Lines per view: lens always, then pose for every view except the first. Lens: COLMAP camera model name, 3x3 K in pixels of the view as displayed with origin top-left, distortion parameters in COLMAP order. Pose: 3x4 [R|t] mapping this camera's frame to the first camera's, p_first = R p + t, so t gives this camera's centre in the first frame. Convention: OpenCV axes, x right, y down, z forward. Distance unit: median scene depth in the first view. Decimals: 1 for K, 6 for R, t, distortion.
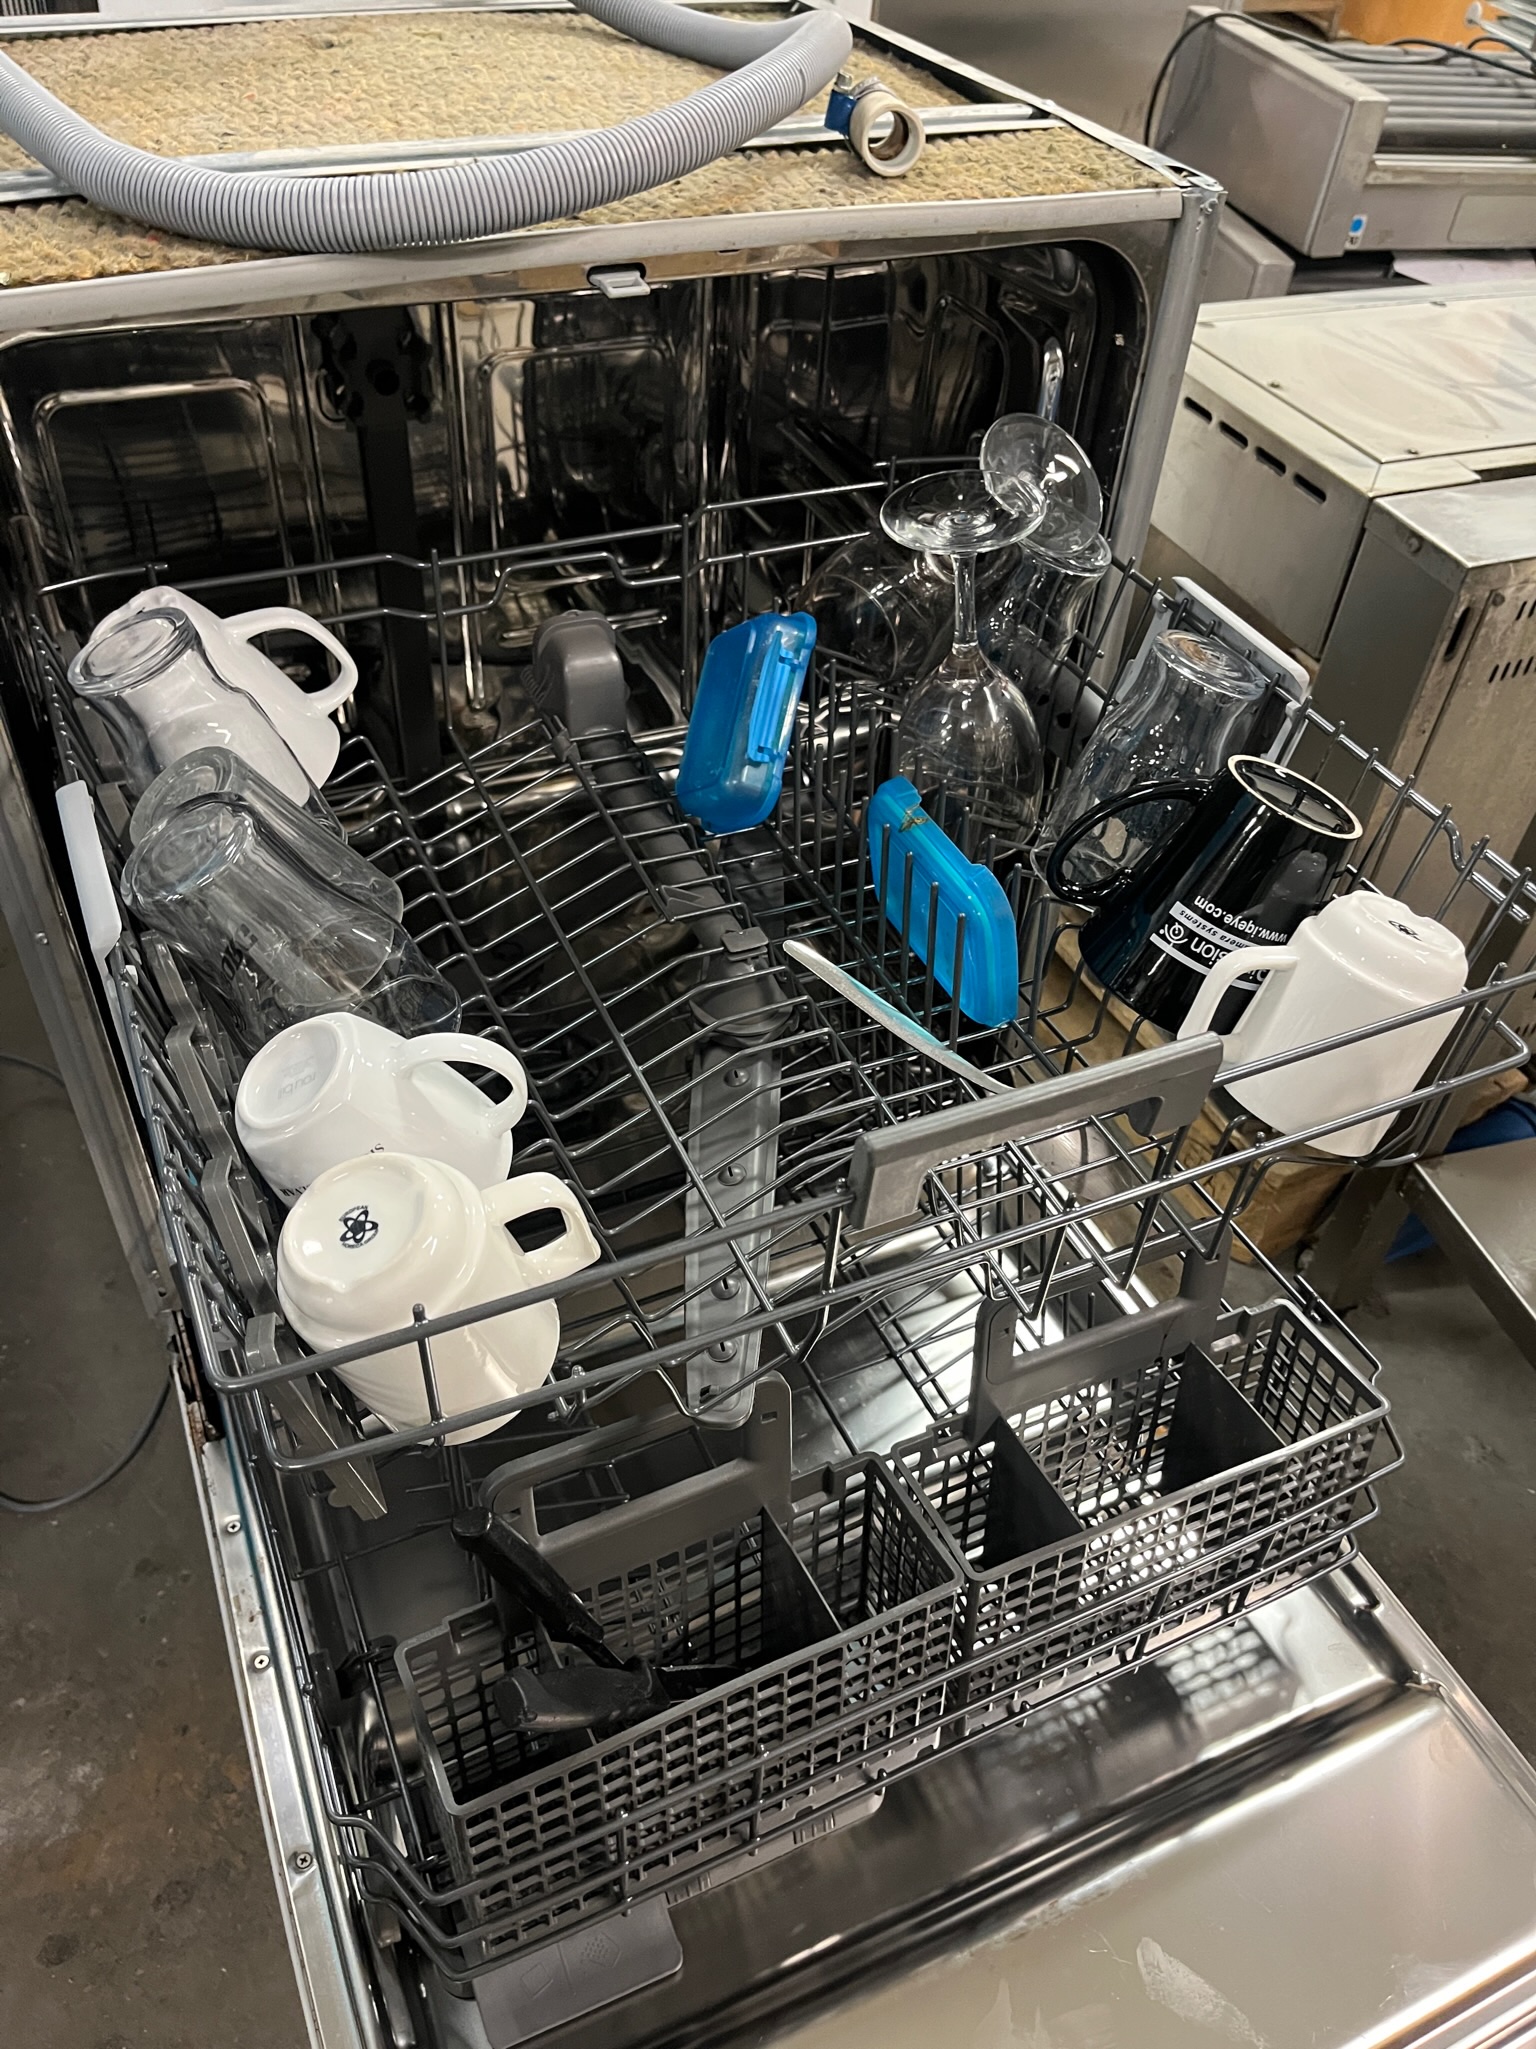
lens RADIAL K [[1540.8, 0, 769.4], [0, 1540.8, 1016.4], [0, 0, 1]] dist [0.084502, -0.145409]
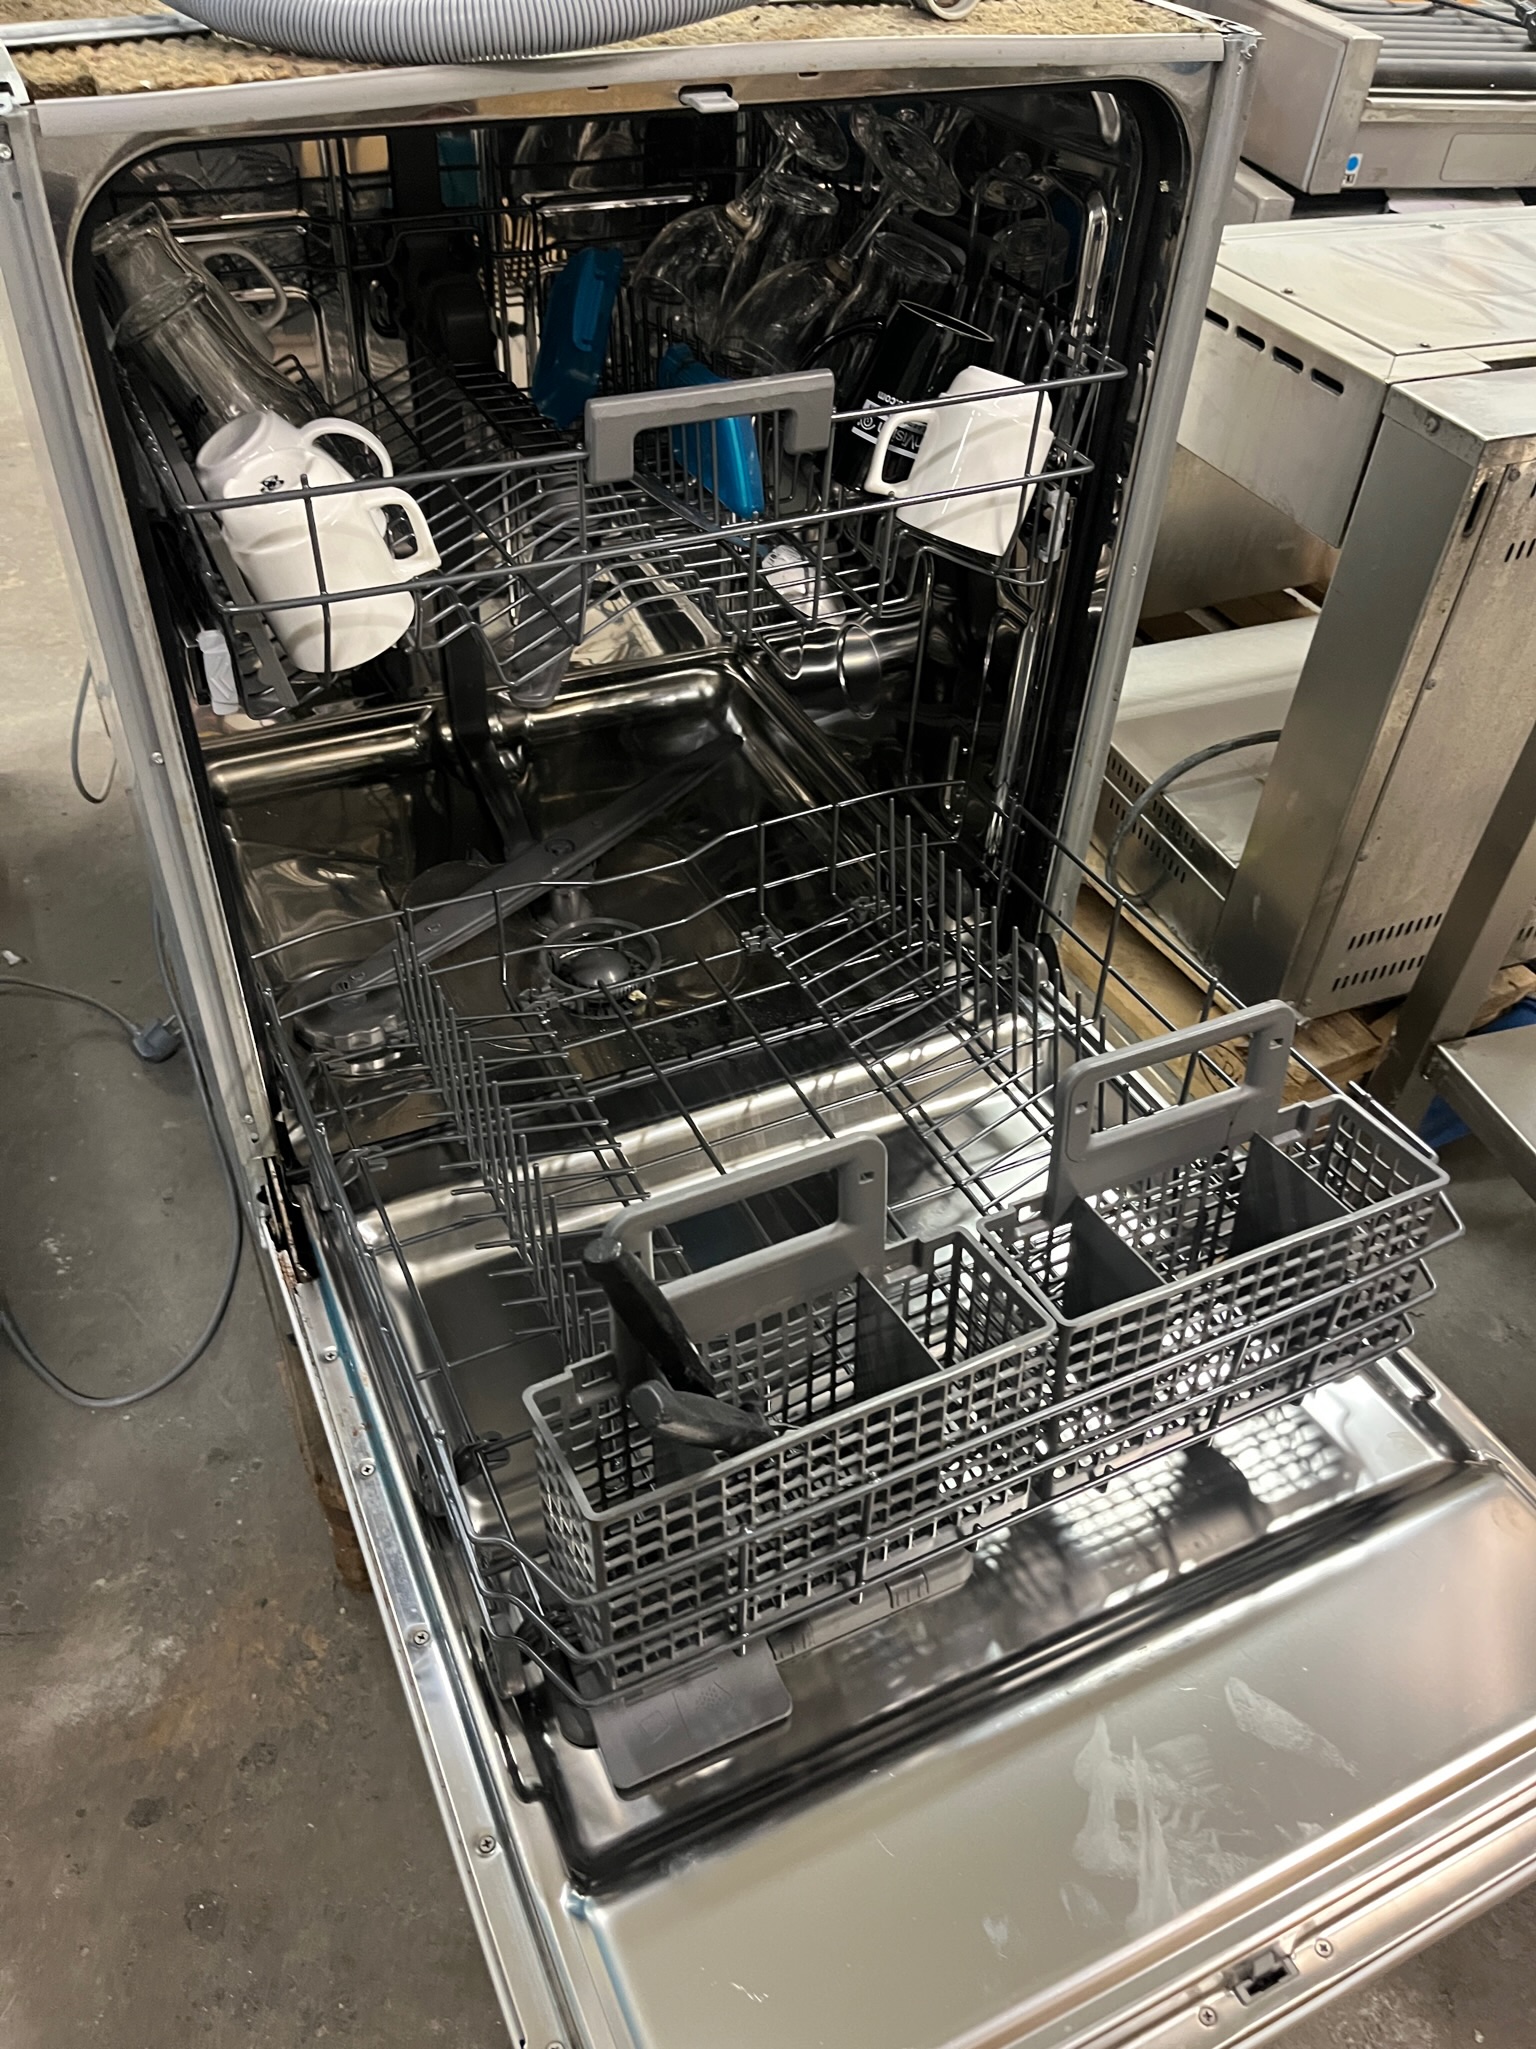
lens RADIAL K [[1539.9, 0, 765.4], [0, 1539.9, 1034.2], [0, 0, 1]] dist [0.072390, -0.131758]
pose [[0.999777, -0.020260, 0.006006, -0.045779], [0.020287, 0.999784, -0.004538, 0.100824], [-0.005912, 0.004658, 0.999972, -0.032014]]
